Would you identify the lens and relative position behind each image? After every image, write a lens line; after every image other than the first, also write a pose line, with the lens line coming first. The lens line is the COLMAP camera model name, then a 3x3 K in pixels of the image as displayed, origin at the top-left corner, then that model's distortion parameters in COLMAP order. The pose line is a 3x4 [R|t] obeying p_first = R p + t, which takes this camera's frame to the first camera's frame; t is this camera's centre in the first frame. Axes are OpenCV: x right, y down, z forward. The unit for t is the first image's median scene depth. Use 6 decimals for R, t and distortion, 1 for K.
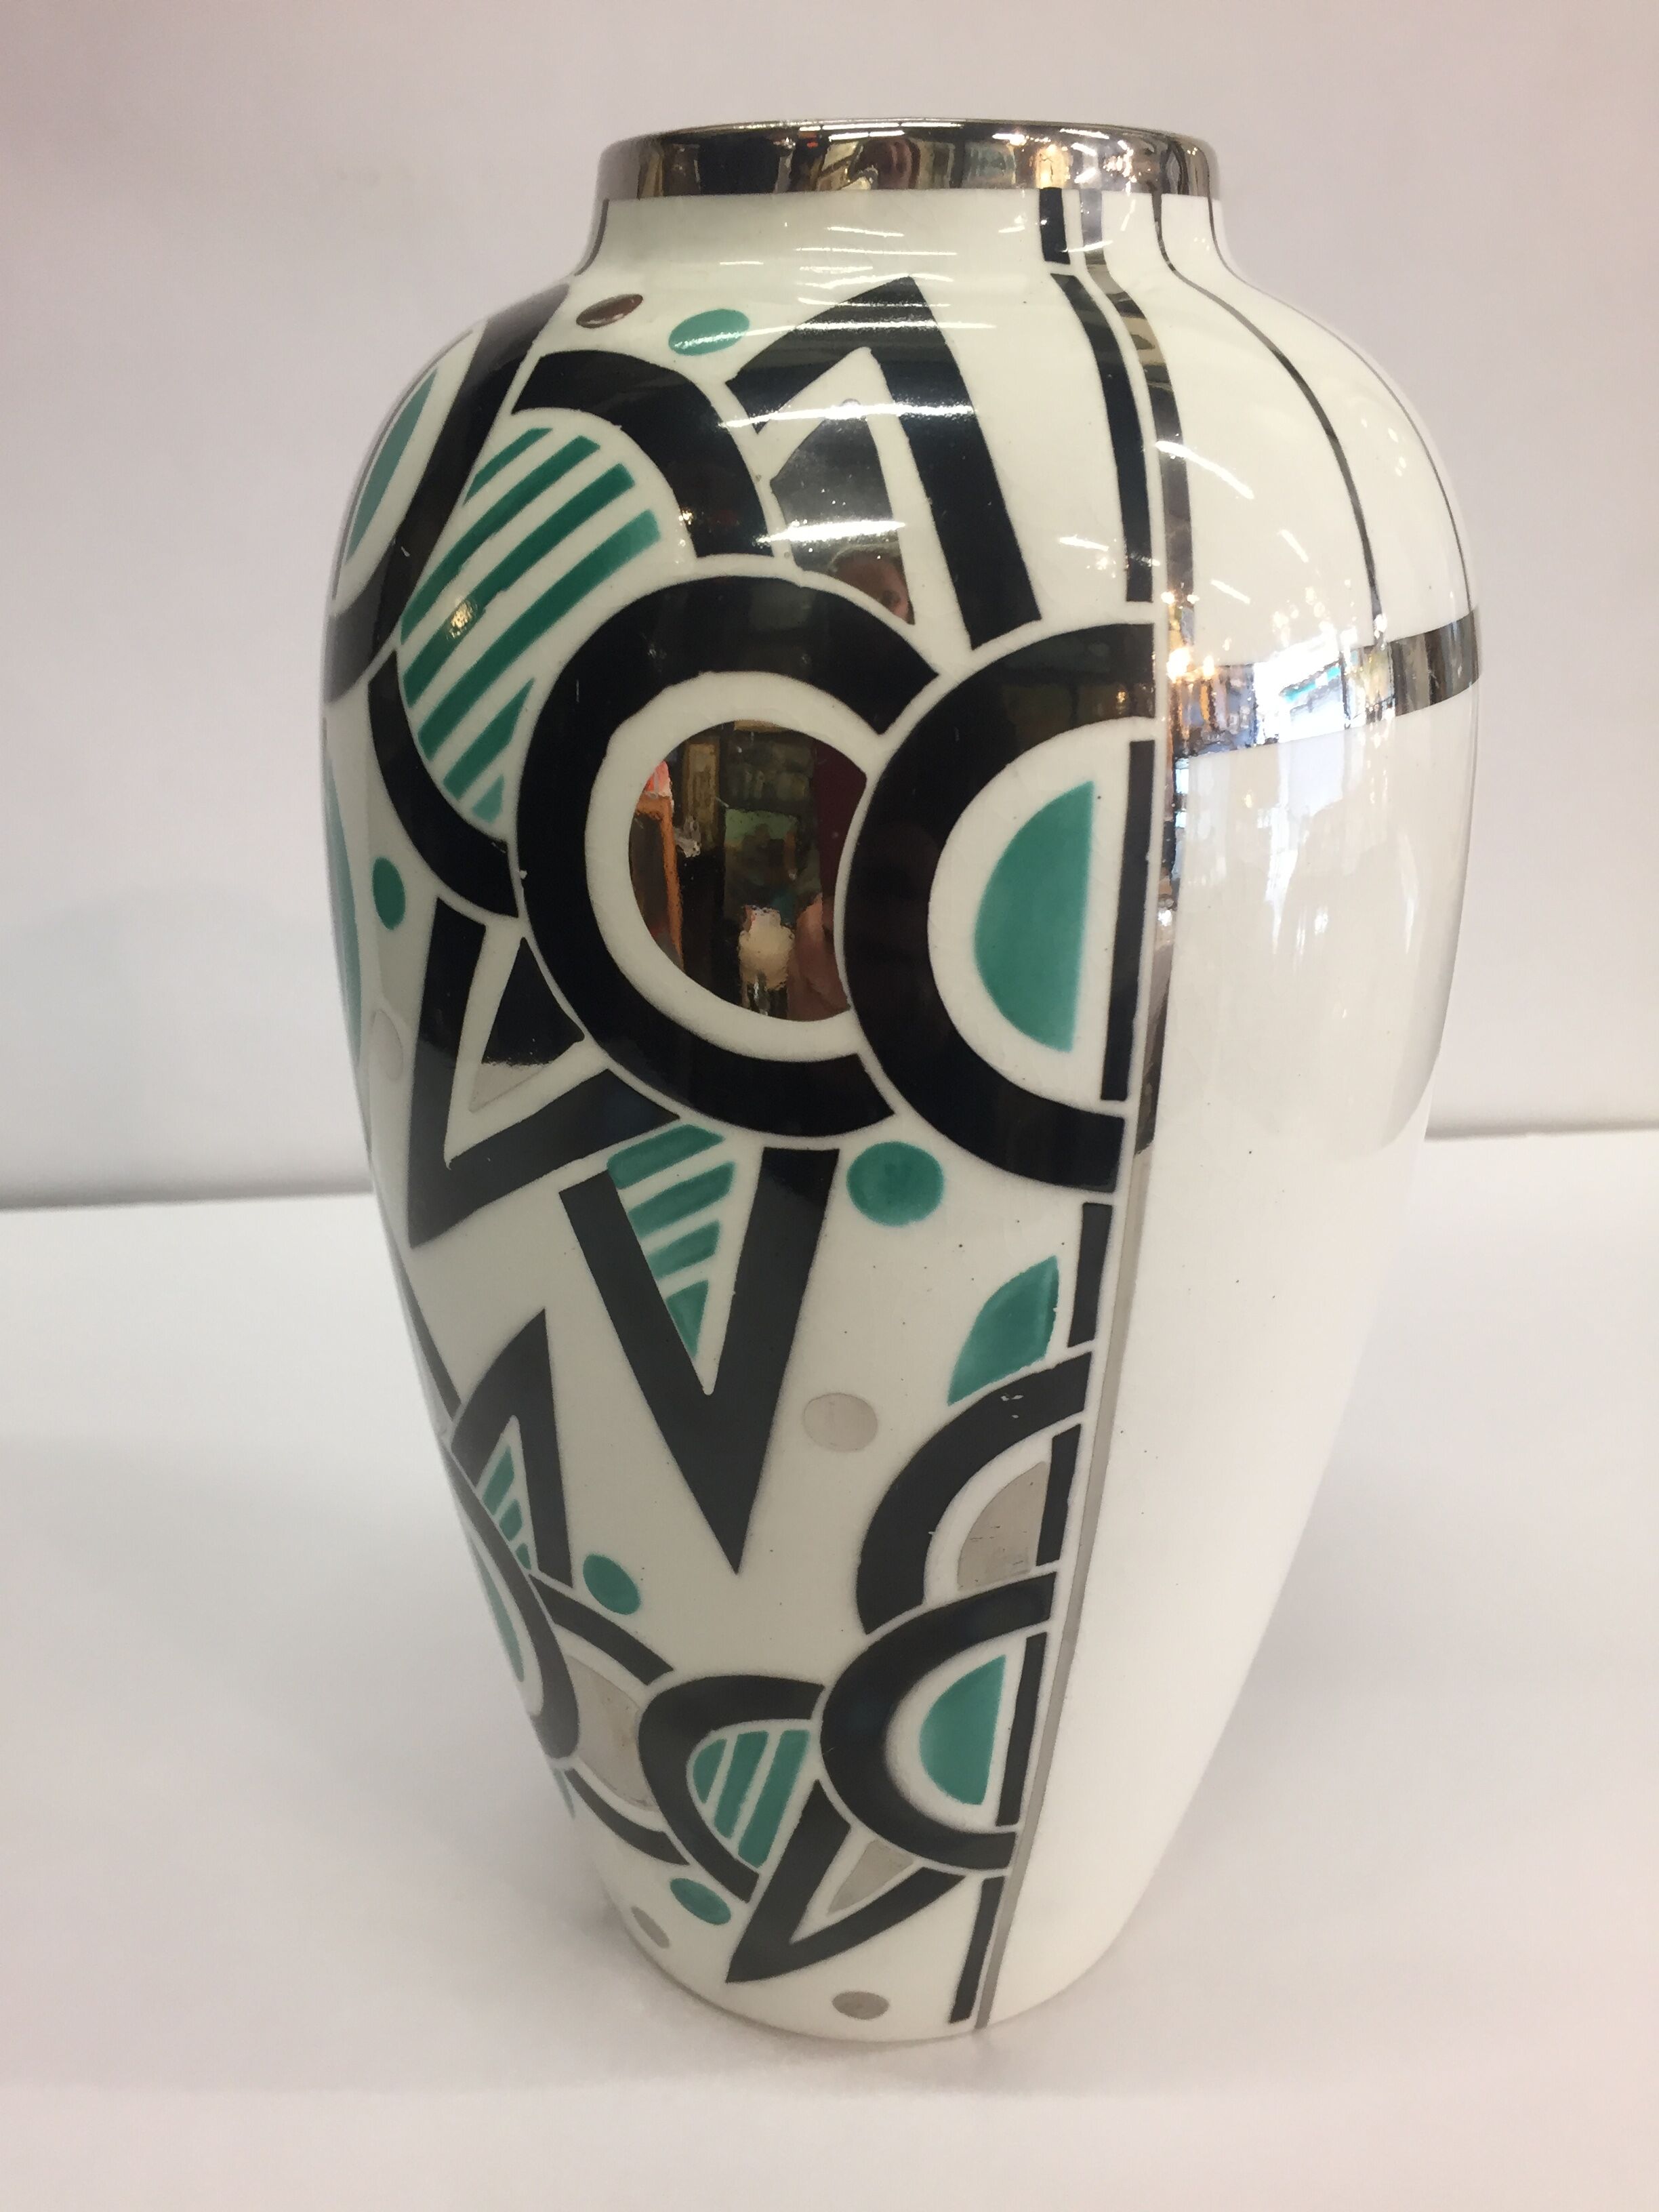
lens RADIAL K [[1912.2, 0, 843.4], [0, 1912.2, 1112.3], [0, 0, 1]] dist [0.071261, -0.062761]
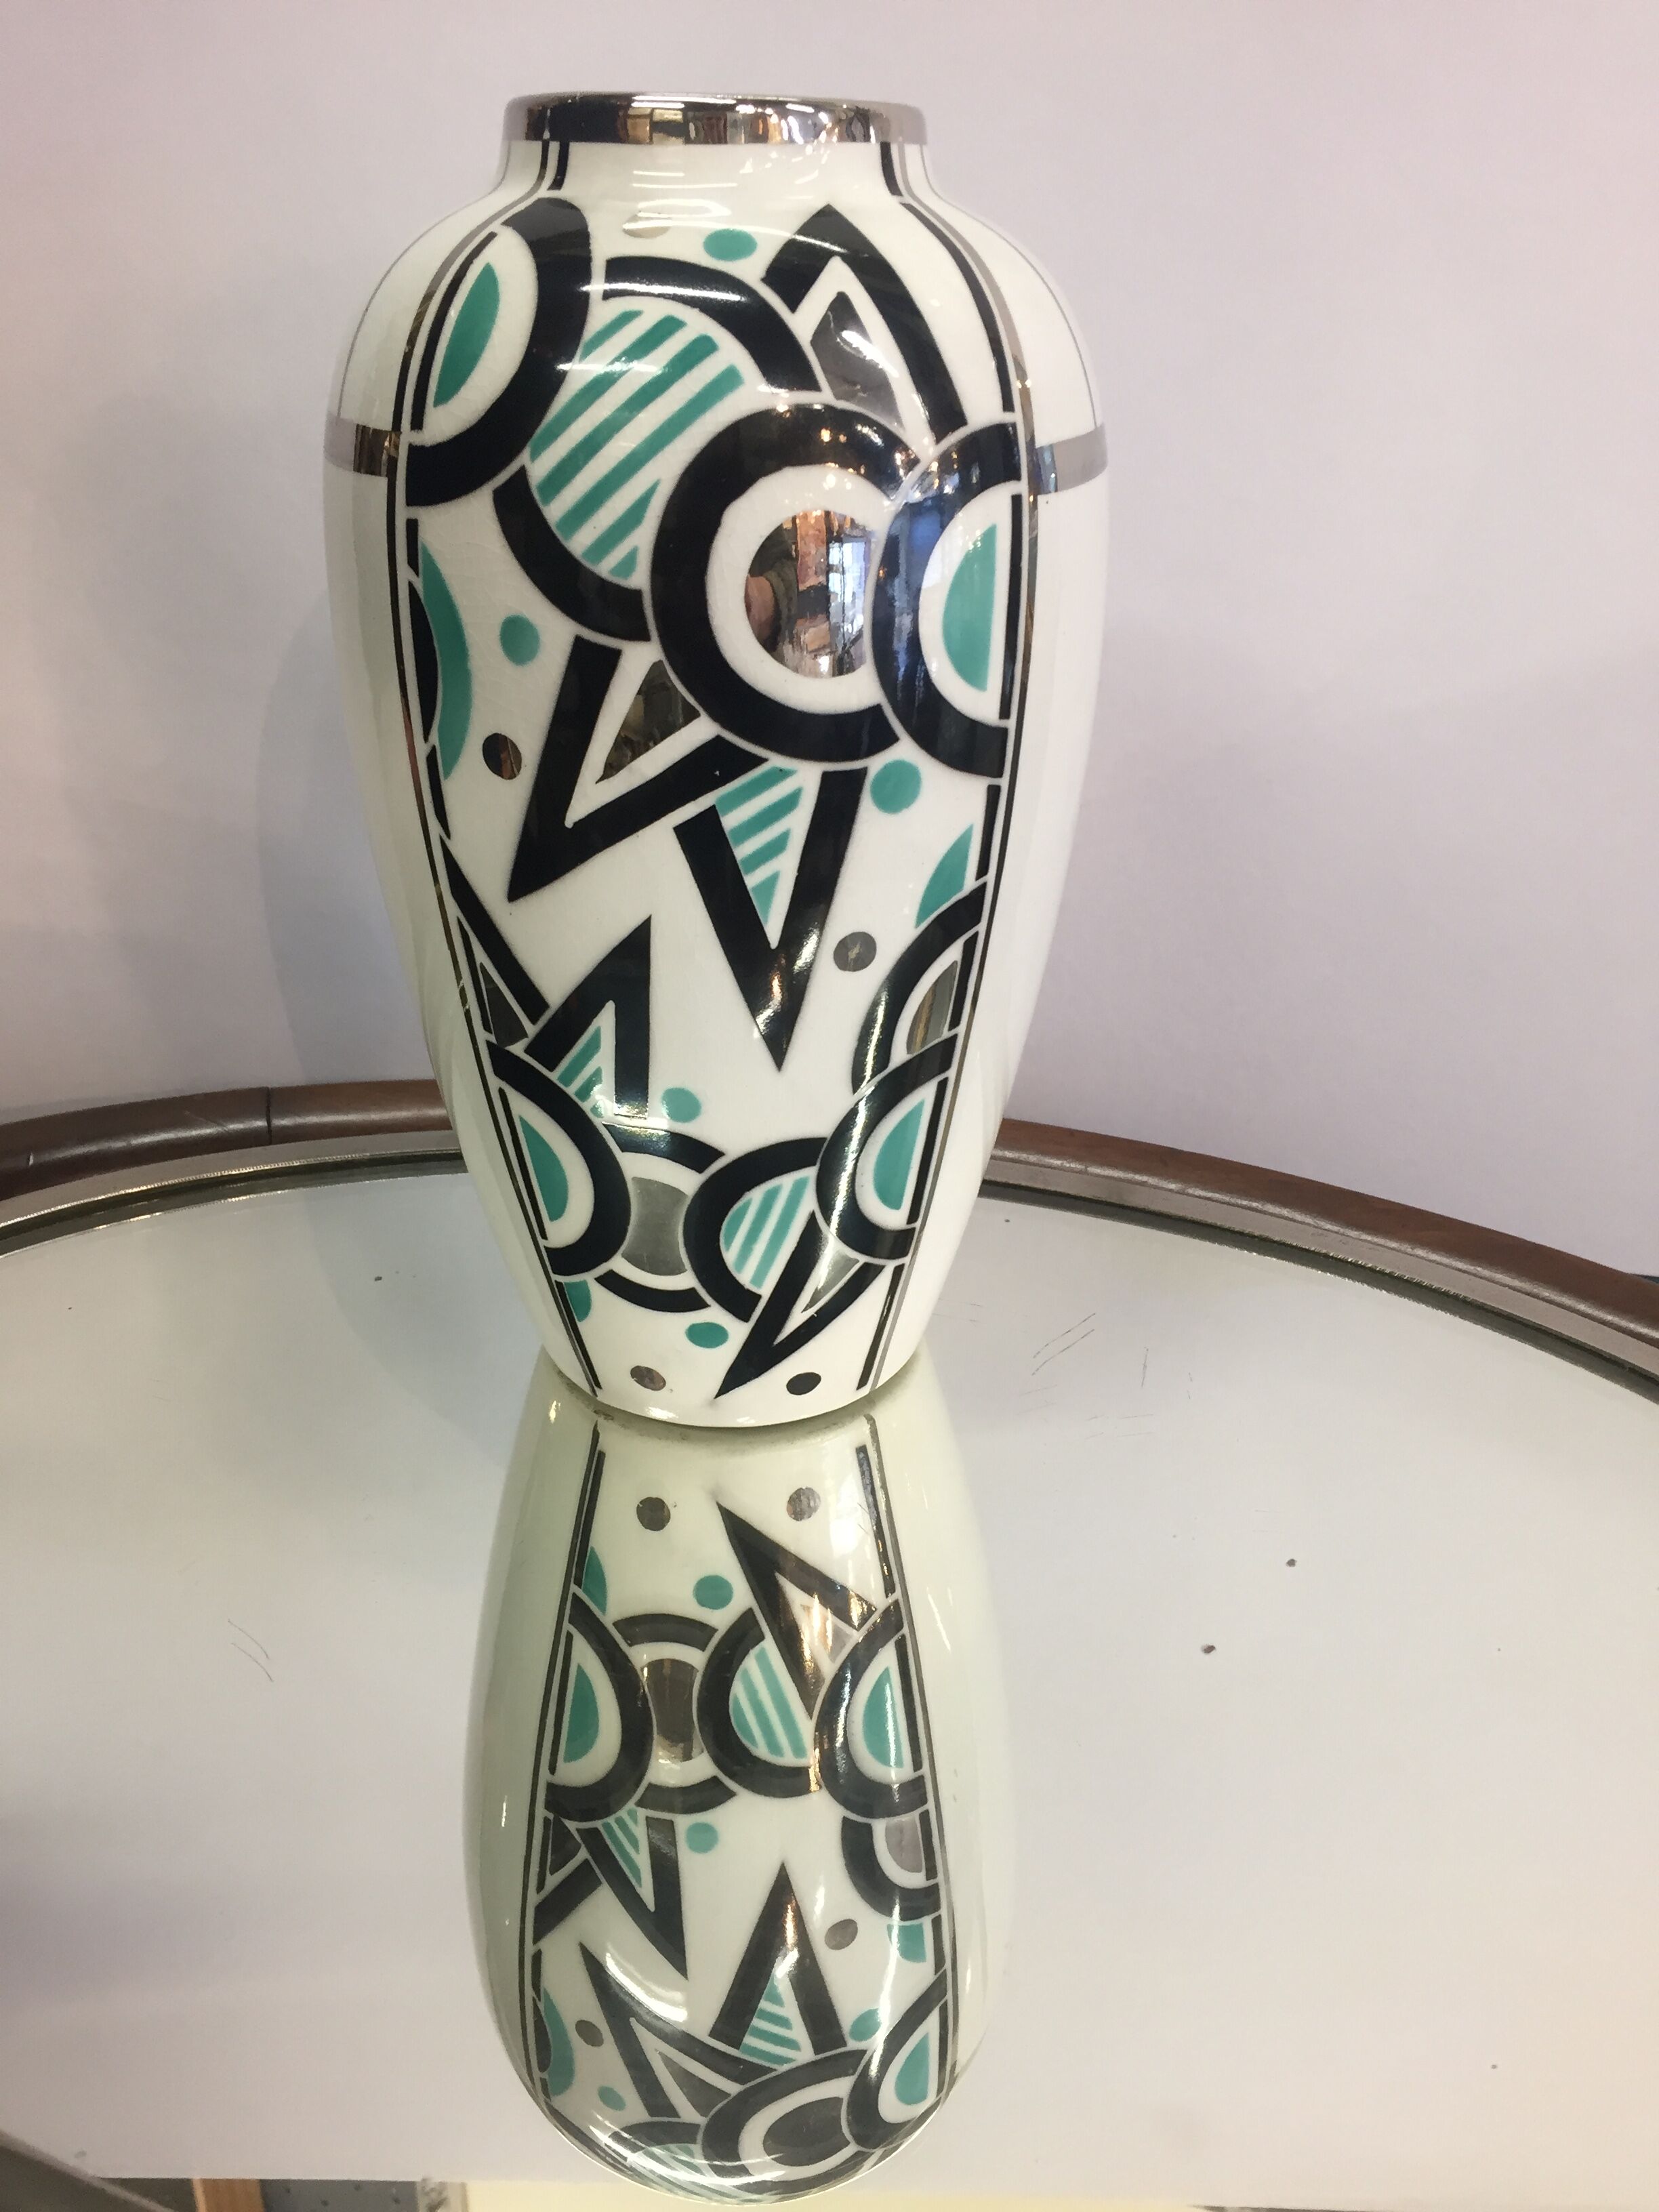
lens RADIAL K [[1912.2, 0, 849.0], [0, 1912.2, 1104.1], [0, 0, 1]] dist [0.071261, -0.062761]
pose [[0.889578, -0.191046, 0.414912, -0.729289], [0.151666, 0.980339, 0.126223, 0.090401], [-0.430869, -0.049357, 0.901064, -0.461885]]
